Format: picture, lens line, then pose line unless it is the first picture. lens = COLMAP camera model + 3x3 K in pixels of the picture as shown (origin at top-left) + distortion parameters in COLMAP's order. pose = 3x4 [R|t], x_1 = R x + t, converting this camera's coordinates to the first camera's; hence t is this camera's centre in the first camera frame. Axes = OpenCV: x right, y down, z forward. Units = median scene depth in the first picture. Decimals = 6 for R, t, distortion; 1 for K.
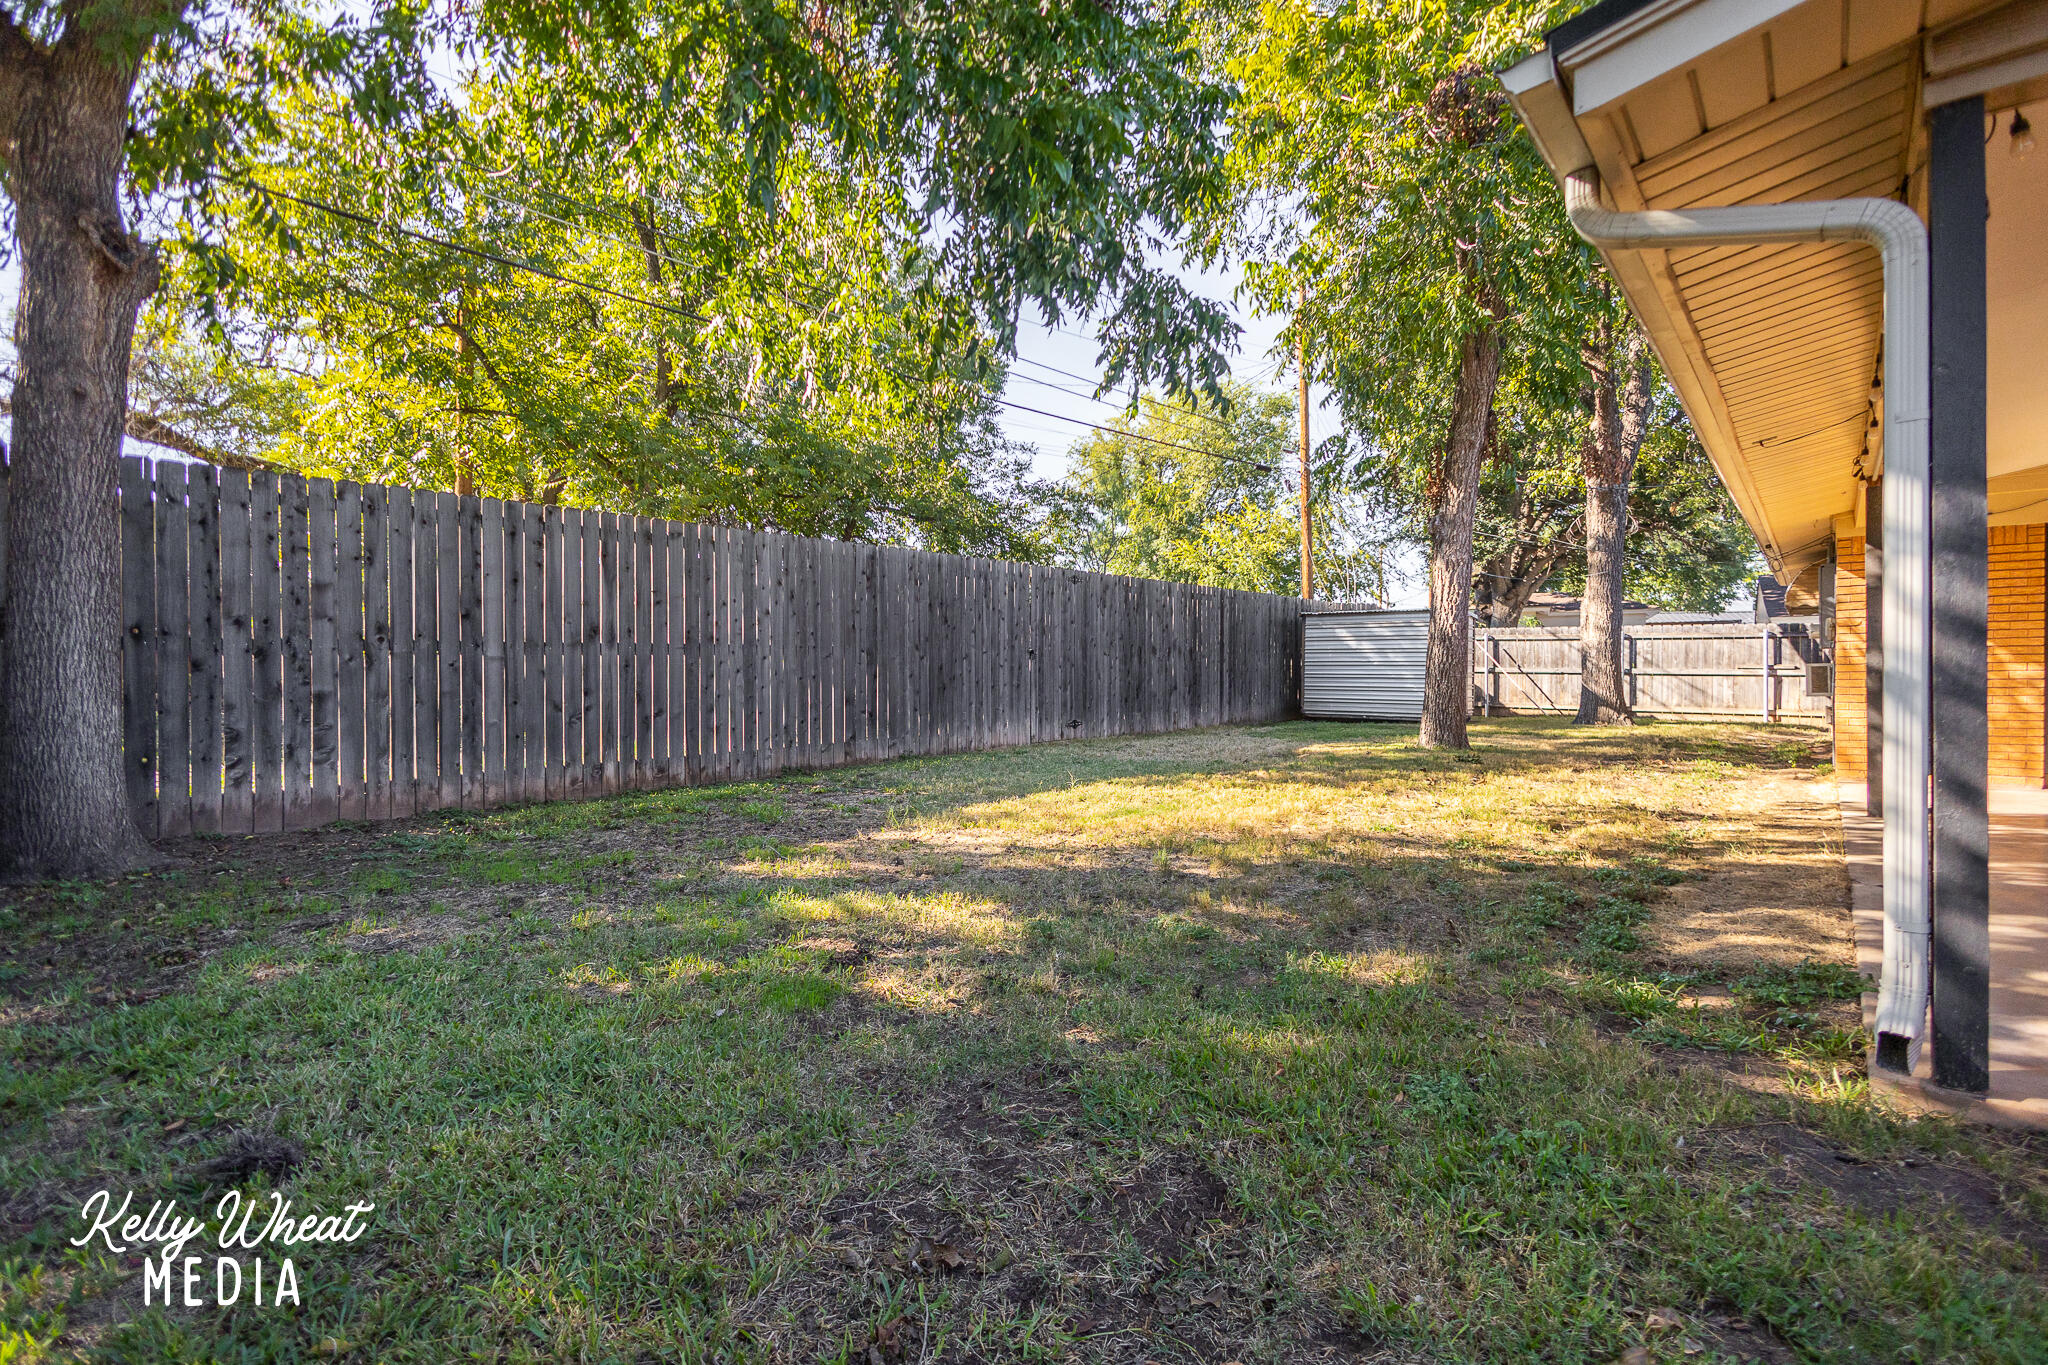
lens RADIAL K [[953.6, 0, 1030.9], [0, 953.6, 687.2], [0, 0, 1]] dist [0.017114, -0.007285]
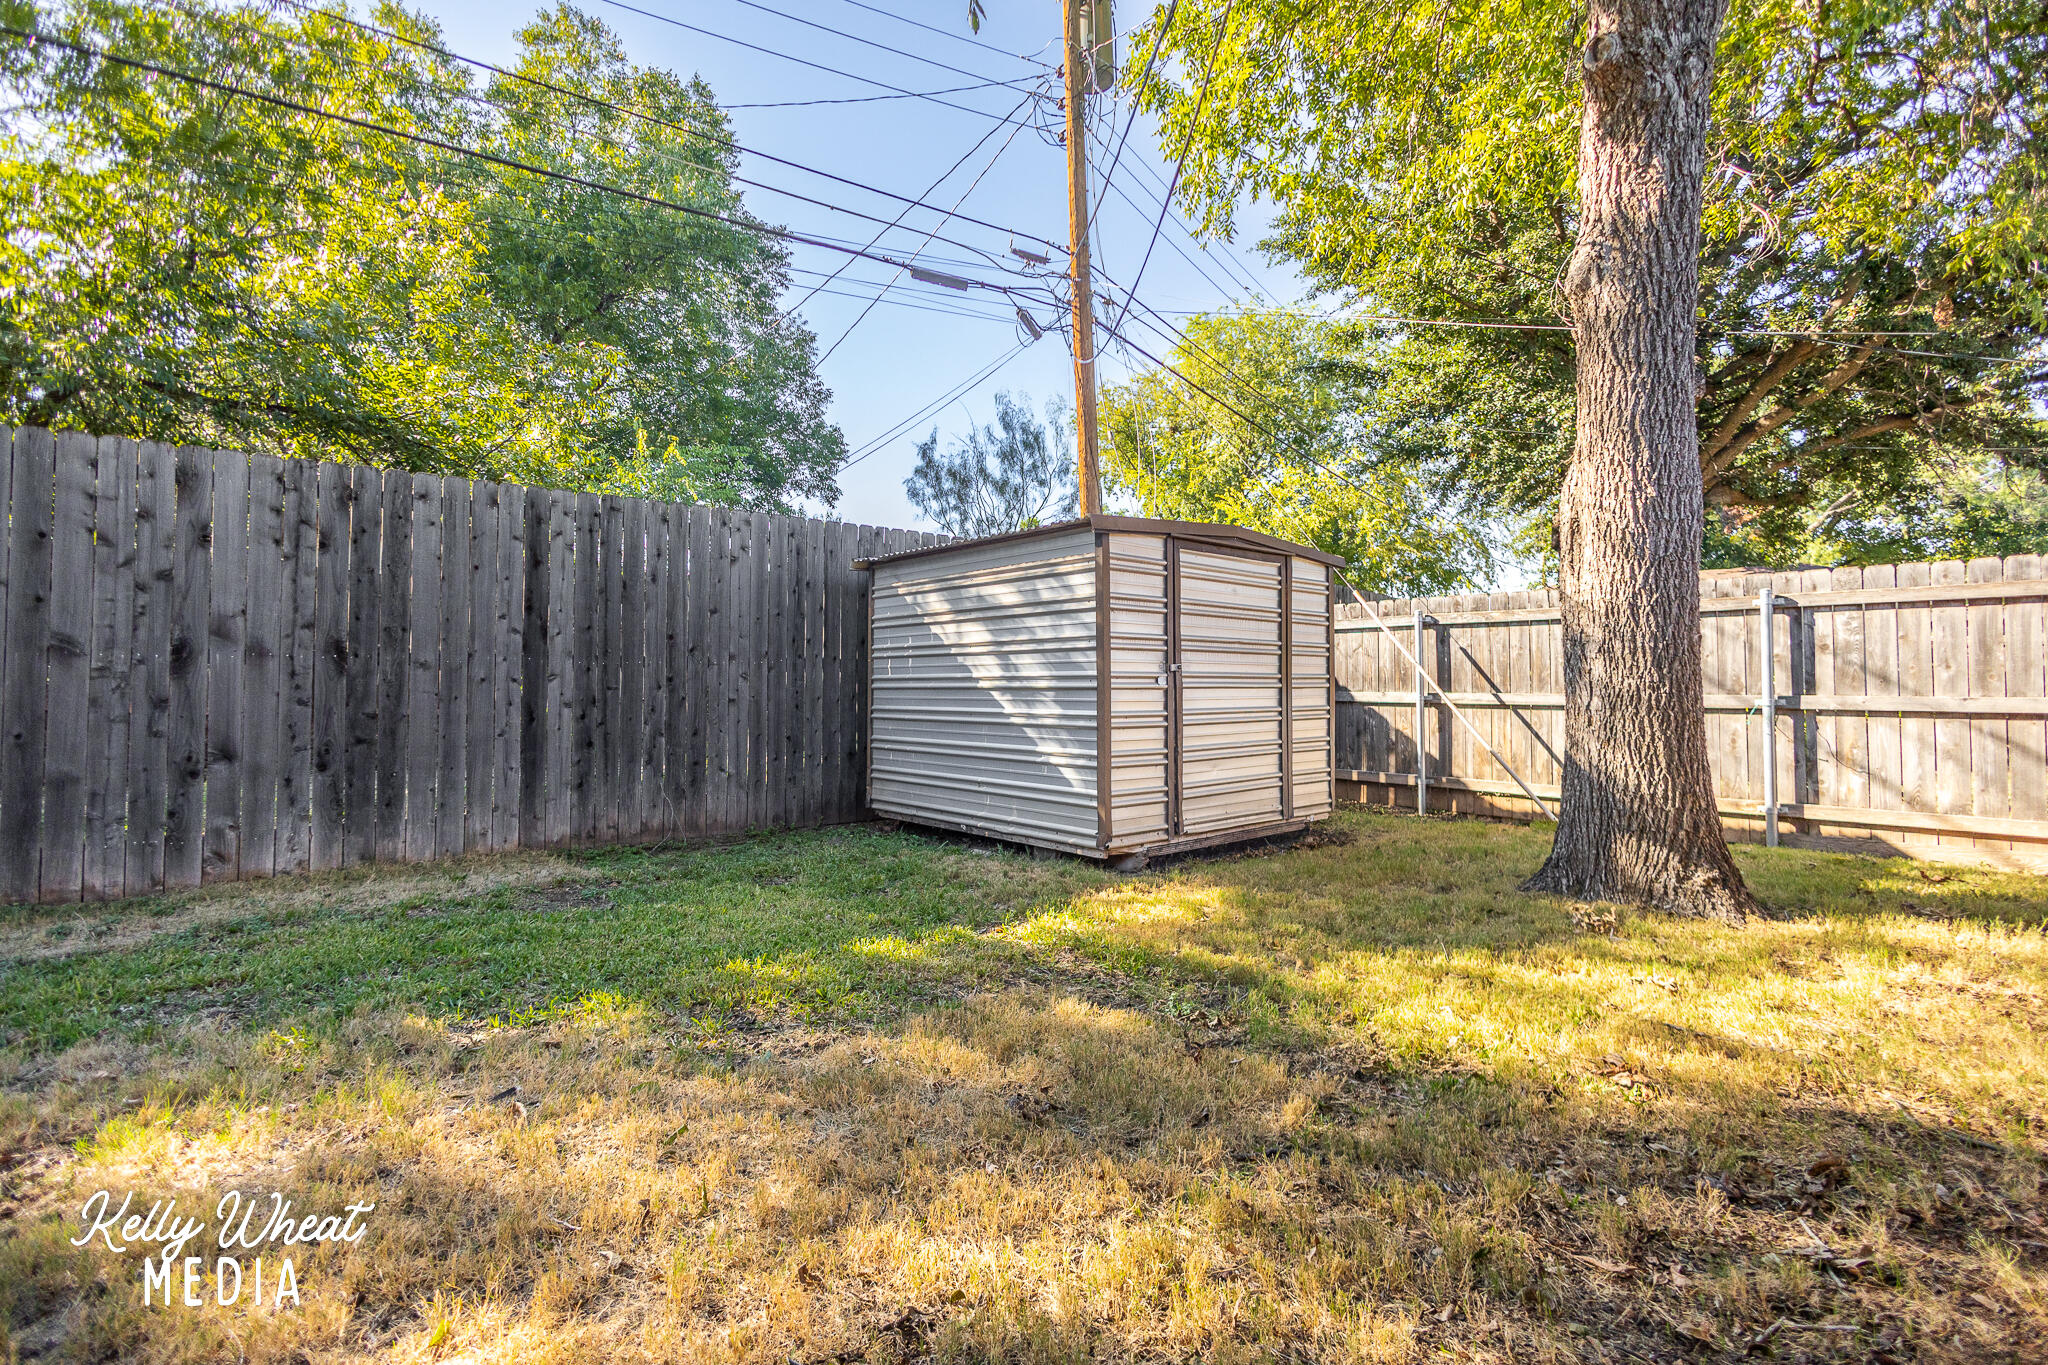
lens RADIAL K [[953.6, 0, 1030.9], [0, 953.6, 687.2], [0, 0, 1]] dist [0.017114, -0.007285]
pose [[0.980518, -0.005318, -0.196356, 0.466303], [-0.000606, 0.999547, -0.030097, -0.012471], [0.196427, 0.029630, 0.980071, 0.665696]]
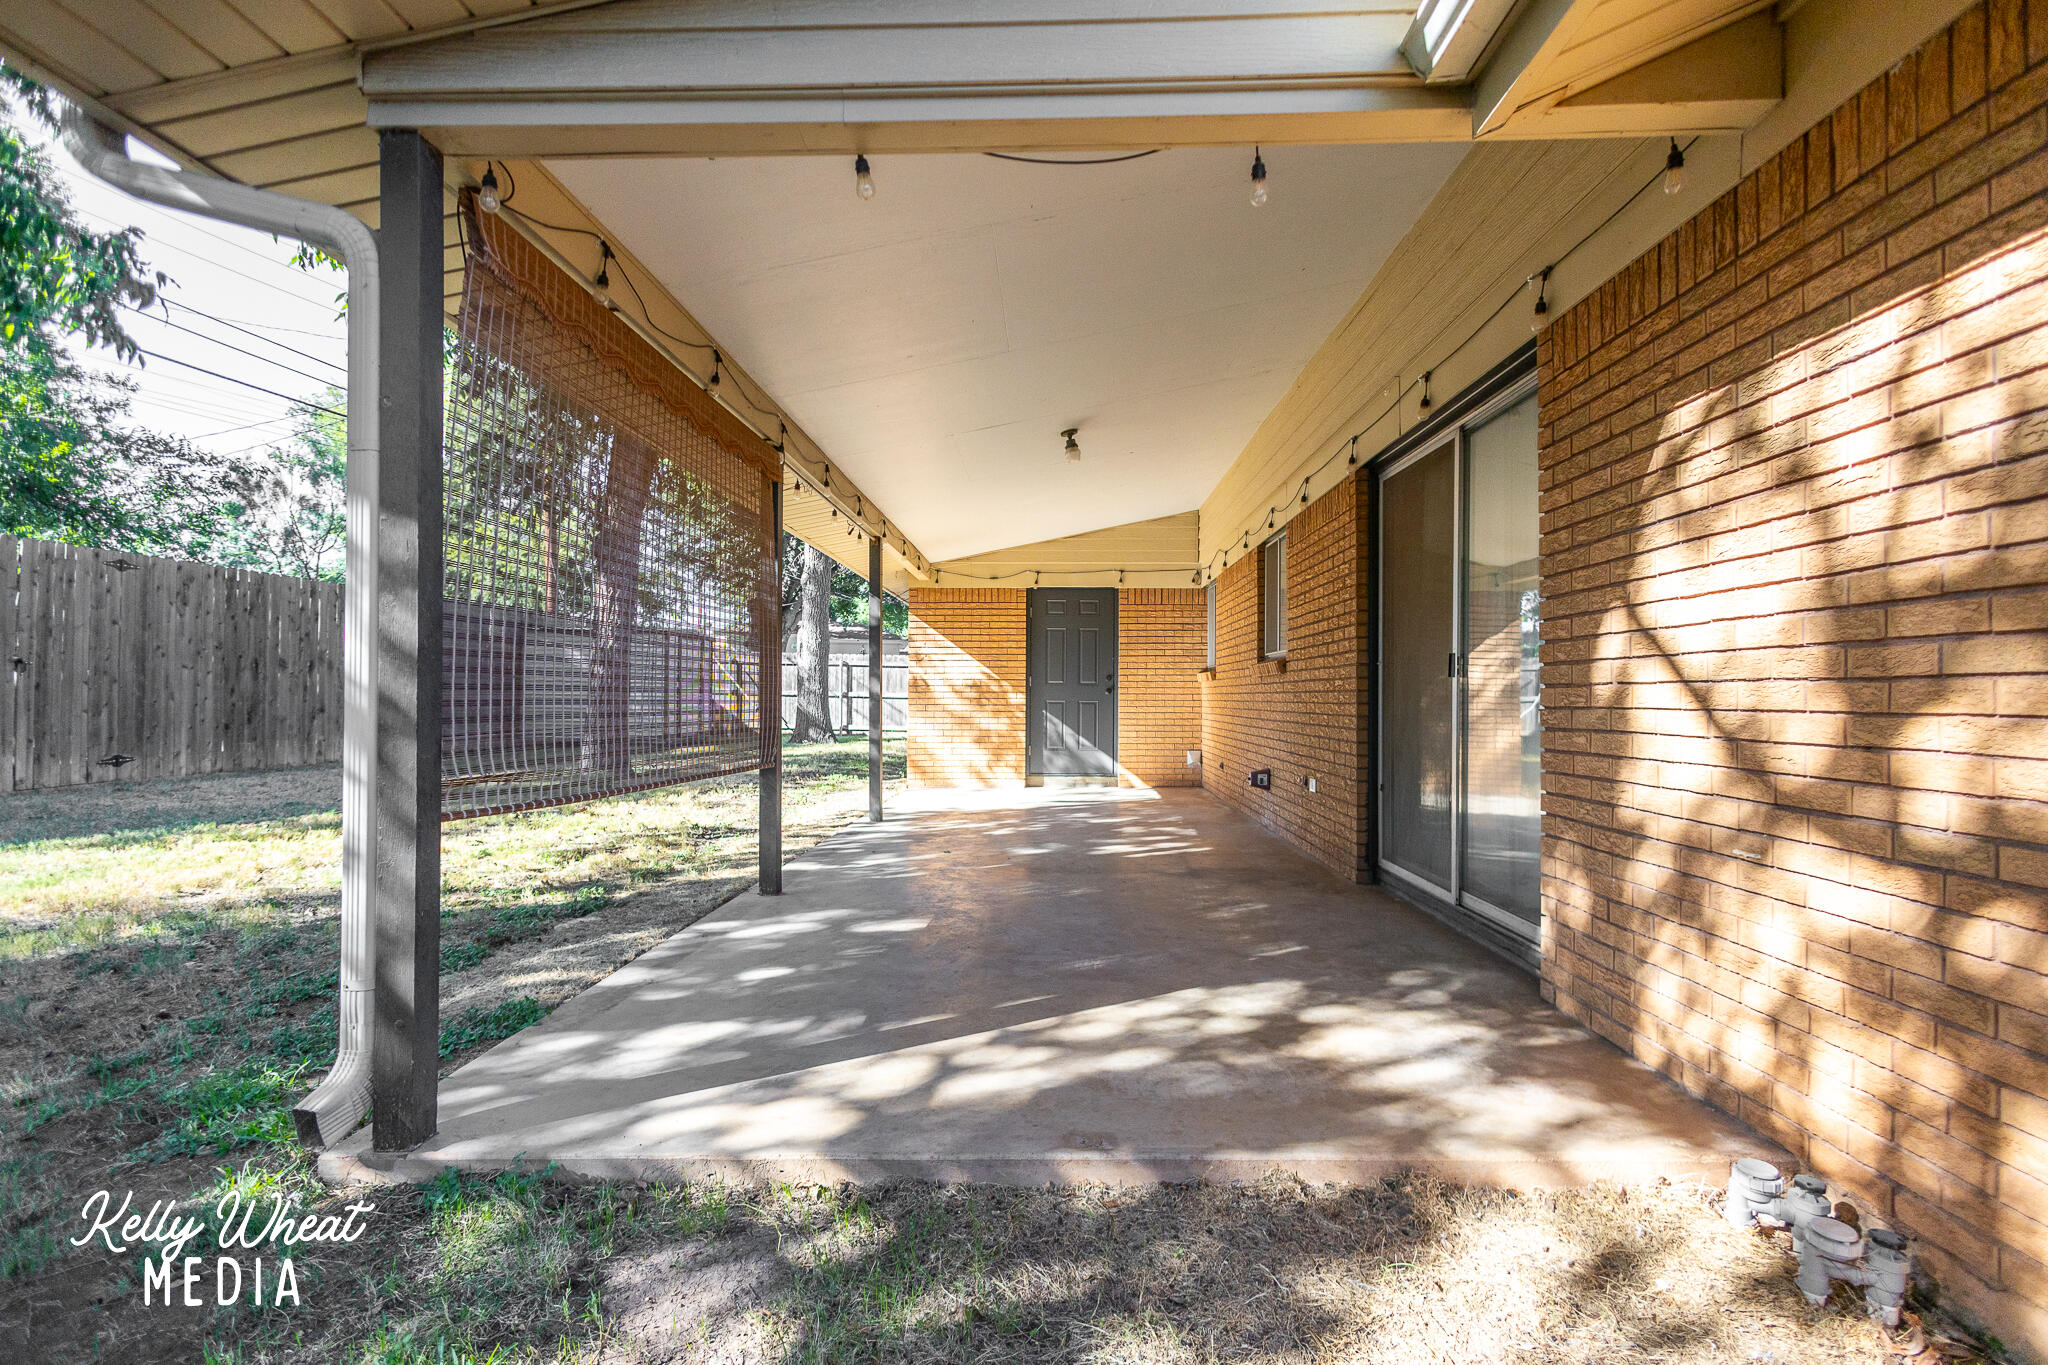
lens RADIAL K [[953.6, 0, 1030.9], [0, 953.6, 687.2], [0, 0, 1]] dist [0.017114, -0.007285]
pose [[0.786242, 0.013100, 0.617780, 0.112628], [0.000670, 0.999757, -0.022052, -0.000739], [-0.617919, 0.017752, 0.786042, -0.018358]]
